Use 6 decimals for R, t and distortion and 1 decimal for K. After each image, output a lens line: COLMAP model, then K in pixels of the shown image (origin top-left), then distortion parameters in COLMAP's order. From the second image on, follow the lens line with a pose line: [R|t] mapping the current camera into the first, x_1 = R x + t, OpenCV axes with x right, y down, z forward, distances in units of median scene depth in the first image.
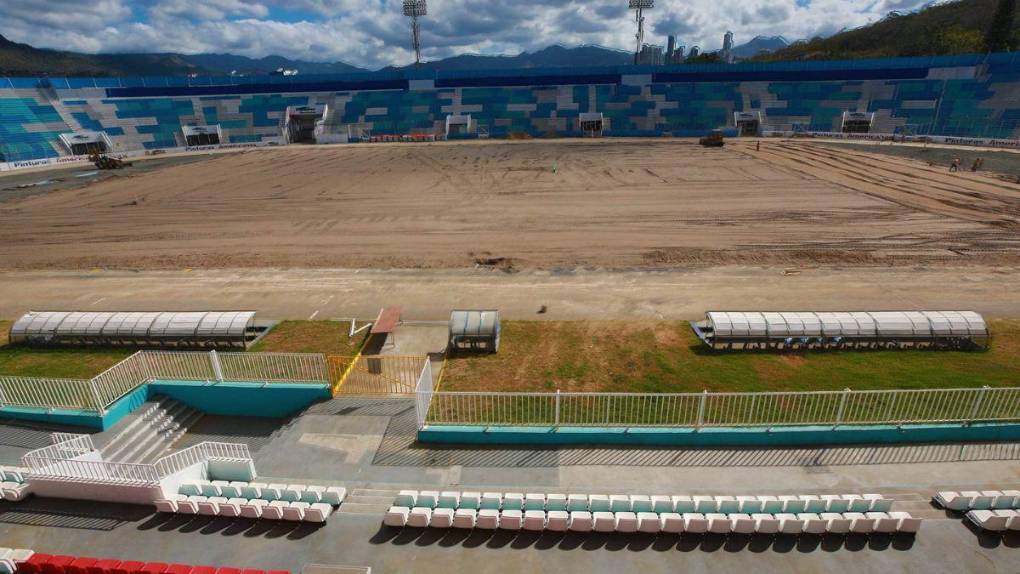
lens RADIAL K [[492.5, 0, 510.0], [0, 492.5, 287.0], [0, 0, 1]] dist [-0.044520, 0.013209]
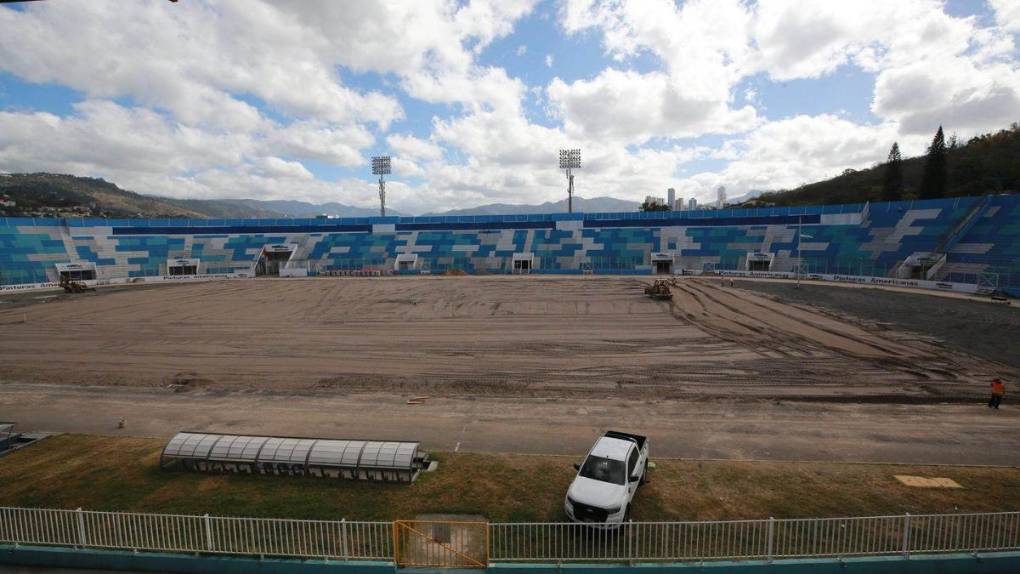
lens RADIAL K [[467.5, 0, 510.0], [0, 467.5, 287.0], [0, 0, 1]] dist [-0.044826, 0.010762]
pose [[0.998548, 0.014373, -0.051916, 0.199043], [-0.027627, 0.963993, -0.264489, -0.001681], [0.046245, 0.265539, 0.962990, 0.000063]]
